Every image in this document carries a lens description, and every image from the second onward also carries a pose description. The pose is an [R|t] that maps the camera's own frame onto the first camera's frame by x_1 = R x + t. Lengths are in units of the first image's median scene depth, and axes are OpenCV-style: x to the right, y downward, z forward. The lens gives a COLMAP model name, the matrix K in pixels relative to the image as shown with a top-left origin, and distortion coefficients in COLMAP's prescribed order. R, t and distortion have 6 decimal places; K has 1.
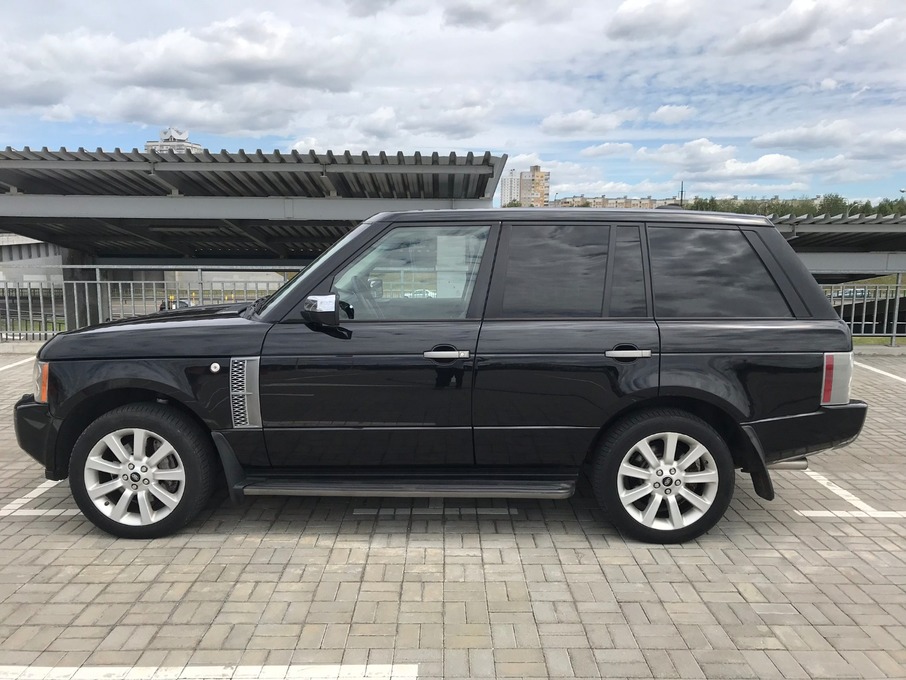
lens RADIAL K [[753.4, 0, 457.3], [0, 753.4, 340.8], [0, 0, 1]] dist [0.001987, 0.032043]
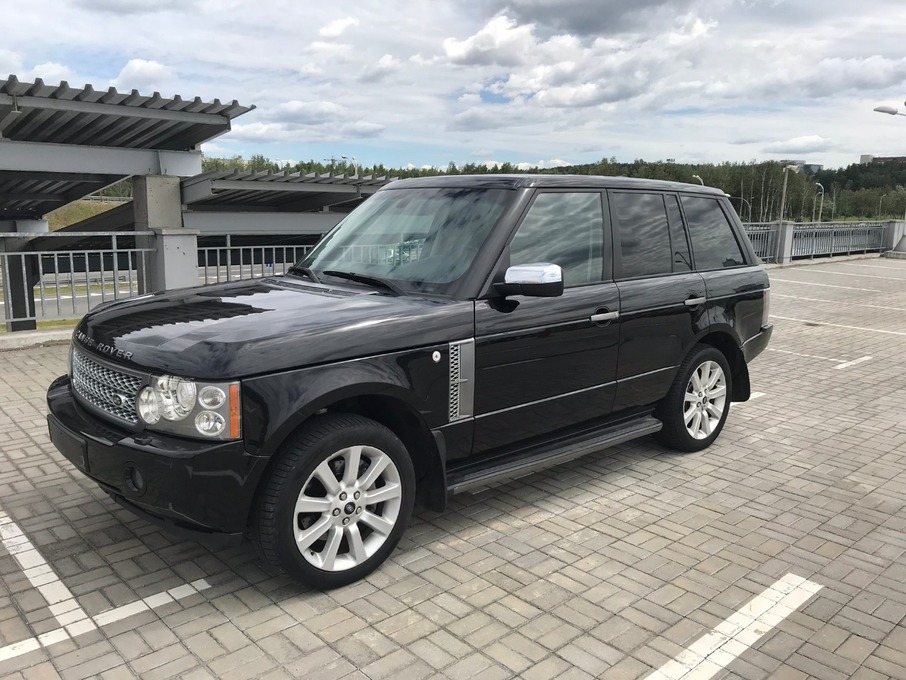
lens RADIAL K [[753.4, 0, 454.4], [0, 753.4, 339.2], [0, 0, 1]] dist [0.001987, 0.032043]
pose [[0.742300, -0.115214, 0.660089, -0.875673], [0.079669, 0.993294, 0.083781, -0.054431], [-0.665315, -0.009602, 0.746501, 0.350680]]
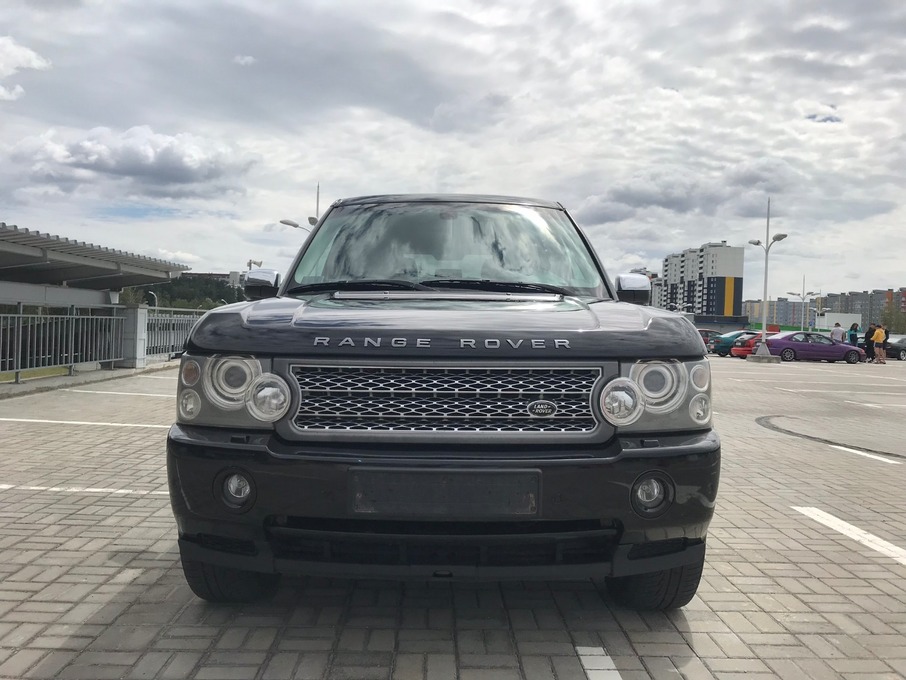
lens RADIAL K [[753.4, 0, 456.8], [0, 753.4, 338.1], [0, 0, 1]] dist [0.001987, 0.032043]
pose [[-0.017561, -0.024485, 0.999546, -1.192455], [0.115206, 0.992992, 0.026348, -0.030098], [-0.993186, 0.115616, -0.014617, 1.243510]]
